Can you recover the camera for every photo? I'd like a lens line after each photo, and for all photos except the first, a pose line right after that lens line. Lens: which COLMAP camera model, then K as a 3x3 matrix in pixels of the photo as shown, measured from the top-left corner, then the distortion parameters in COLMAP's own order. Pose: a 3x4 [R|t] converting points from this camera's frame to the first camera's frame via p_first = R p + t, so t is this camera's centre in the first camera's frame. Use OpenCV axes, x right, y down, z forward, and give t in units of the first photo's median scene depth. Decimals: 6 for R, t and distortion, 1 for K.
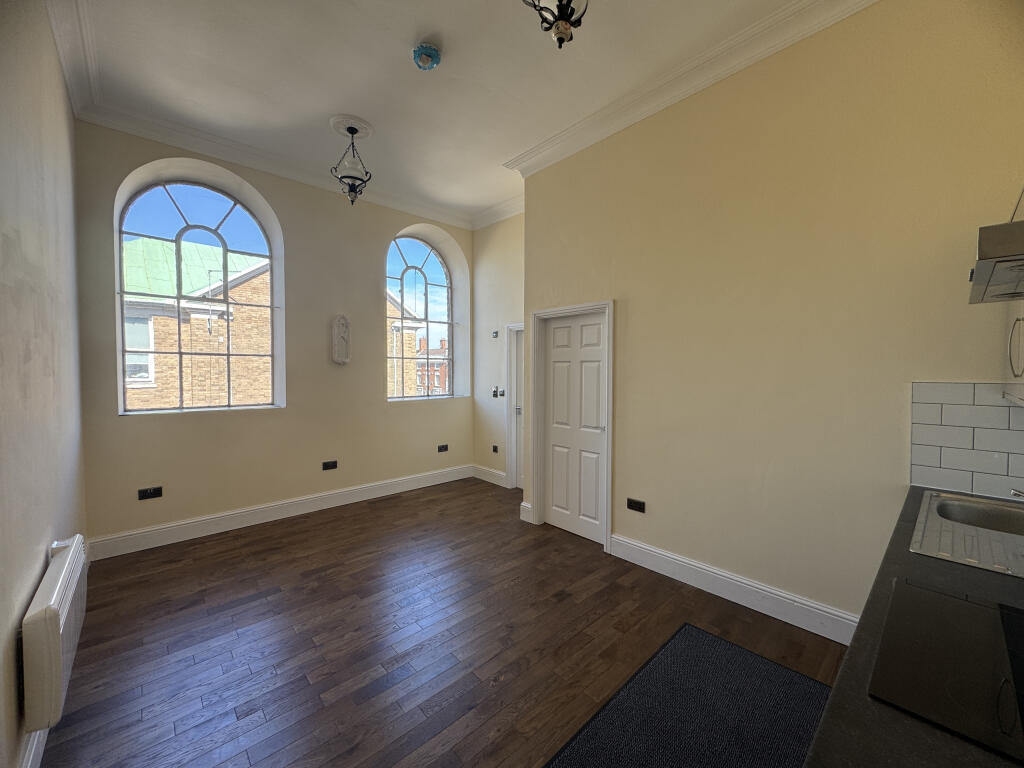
lens RADIAL K [[406.2, 0, 513.6], [0, 406.2, 383.2], [0, 0, 1]] dist [-0.002425, -0.000183]
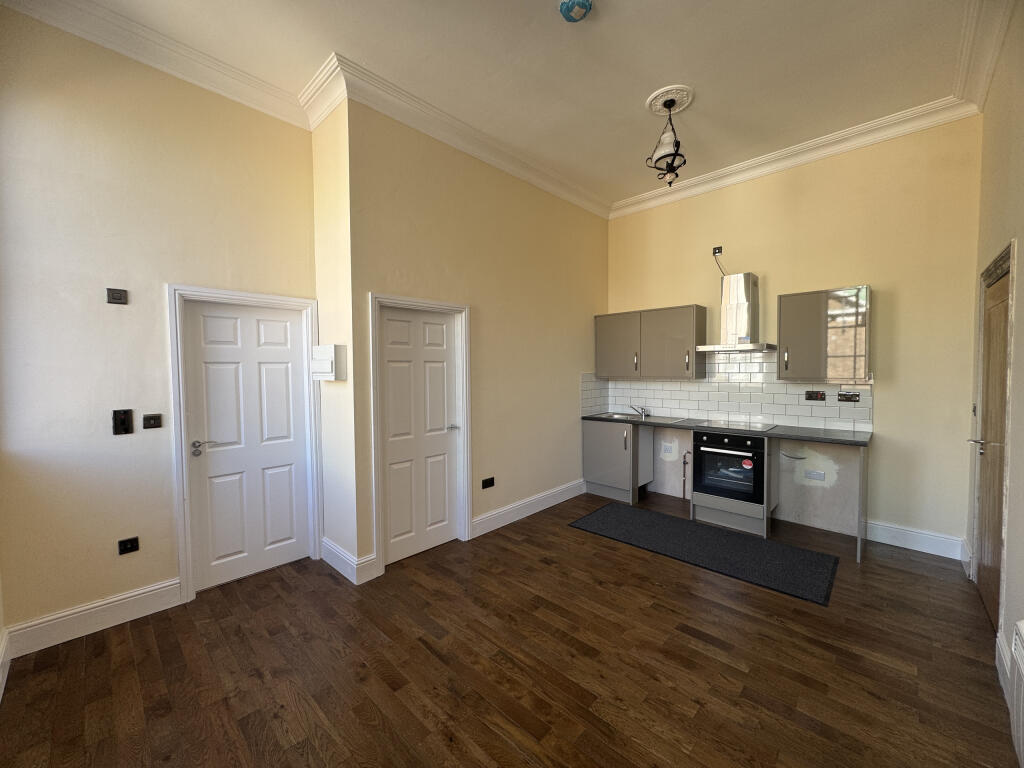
lens RADIAL K [[406.2, 0, 513.6], [0, 406.2, 383.2], [0, 0, 1]] dist [-0.002425, -0.000183]
pose [[-0.066110, -0.035247, 0.997190, -0.872111], [0.039986, 0.998480, 0.037943, -0.034742], [-0.997011, 0.042382, -0.064600, 0.974730]]
